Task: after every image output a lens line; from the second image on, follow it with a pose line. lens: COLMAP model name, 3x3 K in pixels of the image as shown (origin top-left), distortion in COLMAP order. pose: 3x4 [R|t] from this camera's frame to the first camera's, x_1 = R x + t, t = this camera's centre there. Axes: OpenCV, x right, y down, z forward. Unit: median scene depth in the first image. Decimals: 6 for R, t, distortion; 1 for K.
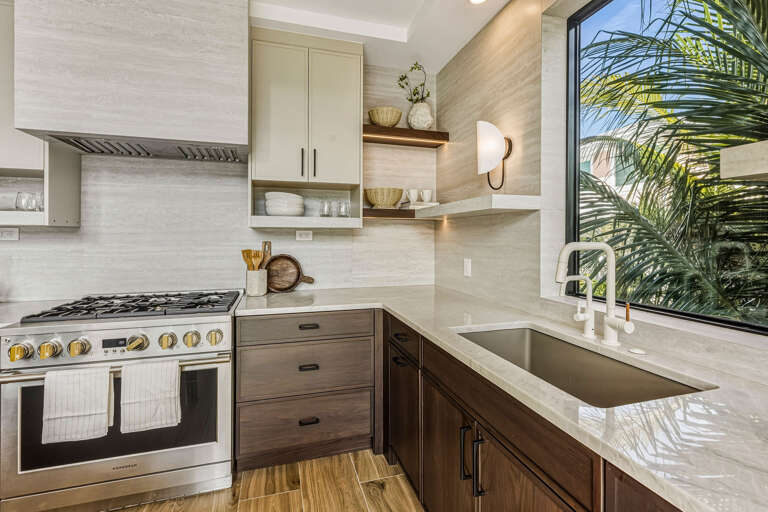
lens RADIAL K [[351.9, 0, 385.3], [0, 351.9, 238.0], [0, 0, 1]] dist [0.000904, -0.000011]
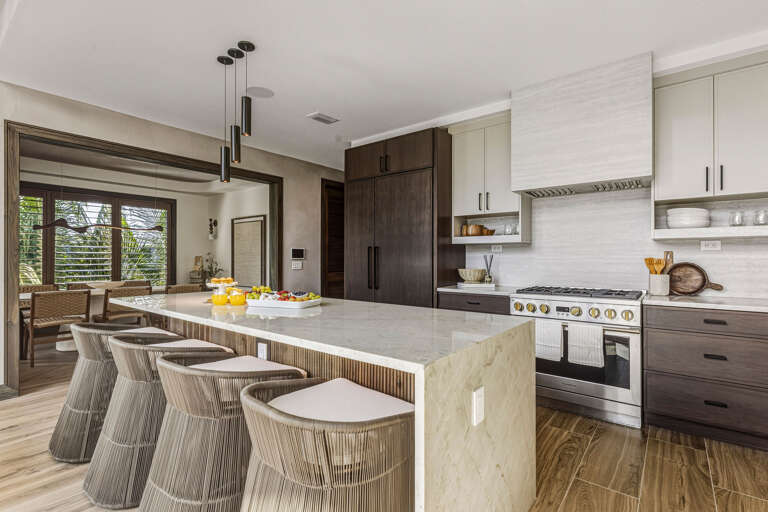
lens RADIAL K [[368.1, 0, 384.0], [0, 368.1, 256.0], [0, 0, 1]] dist [0.002736, 0.000114]
pose [[0.568960, -0.006912, -0.822336, 0.149753], [-0.002483, 0.999946, -0.010123, 0.046829], [0.822361, 0.007801, 0.568912, -0.538056]]
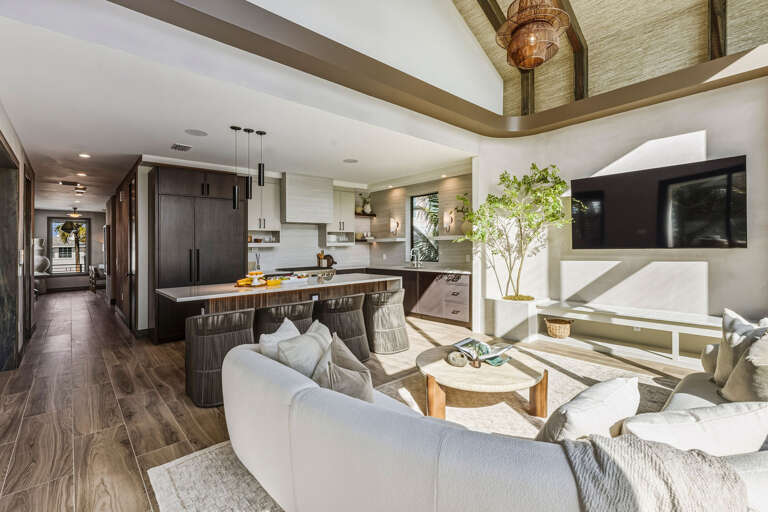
lens RADIAL K [[351.4, 0, 384.6], [0, 351.4, 247.4], [0, 0, 1]] dist [0.000184, 0.000022]
pose [[0.908936, -0.016501, 0.416610, -1.284311], [0.018991, 0.999818, -0.001832, -0.001399], [-0.416504, 0.009577, 0.909083, -2.270457]]
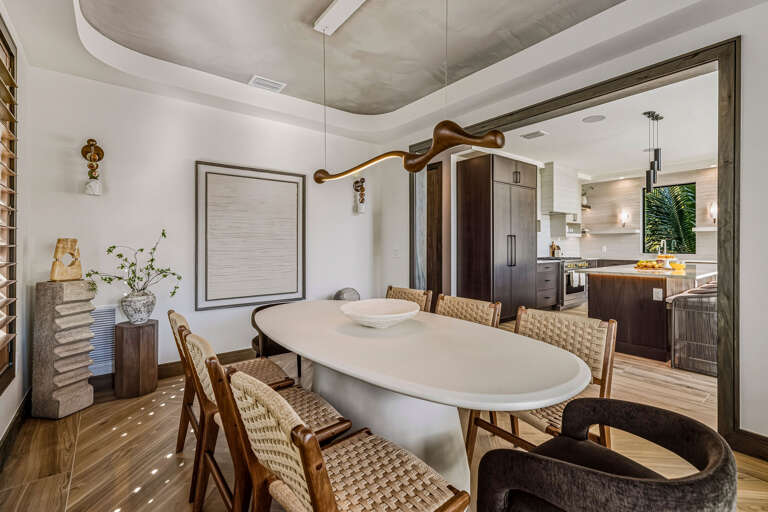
lens RADIAL K [[351.4, 0, 384.6], [0, 351.4, 247.4], [0, 0, 1]] dist [0.000184, 0.000022]
pose [[0.934701, -0.004917, 0.355400, -3.197343], [0.005150, 0.999987, 0.000290, 0.061946], [-0.355397, 0.001560, 0.934714, -1.523281]]
